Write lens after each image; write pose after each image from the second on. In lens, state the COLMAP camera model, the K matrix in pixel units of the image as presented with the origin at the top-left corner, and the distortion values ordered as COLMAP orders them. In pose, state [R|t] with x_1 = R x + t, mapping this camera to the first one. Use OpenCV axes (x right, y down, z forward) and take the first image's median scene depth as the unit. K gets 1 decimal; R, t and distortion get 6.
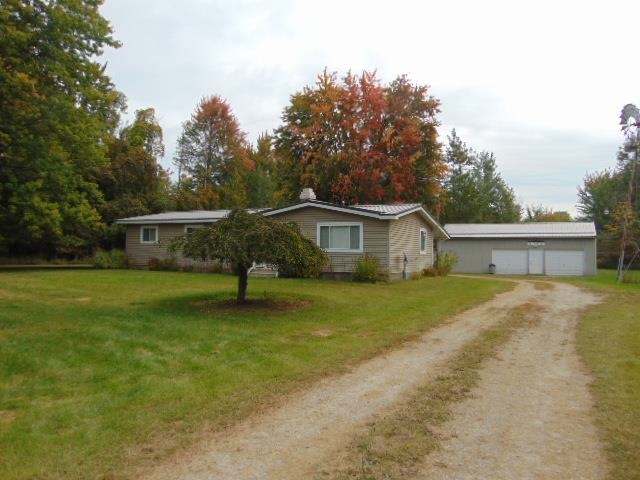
lens RADIAL K [[483.8, 0, 319.7], [0, 483.8, 241.1], [0, 0, 1]] dist [-0.002810, 0.013449]
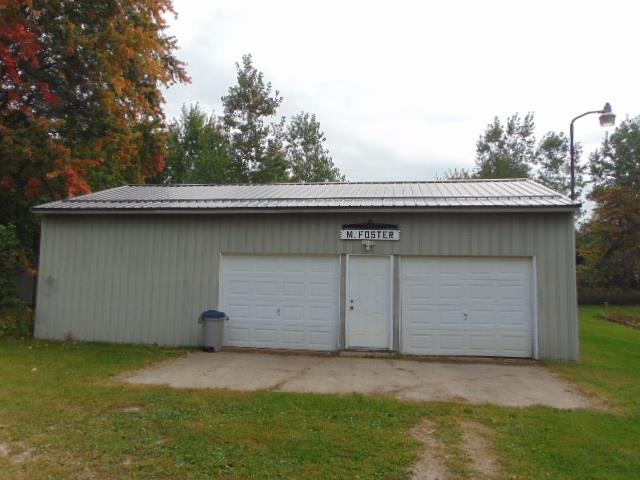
lens RADIAL K [[483.8, 0, 320.1], [0, 483.8, 239.3], [0, 0, 1]] dist [-0.002810, 0.013449]
pose [[0.956692, 0.025134, 0.290016, 0.328326], [-0.011869, 0.998805, -0.047409, 0.020216], [-0.290861, 0.041914, 0.955847, 0.720008]]
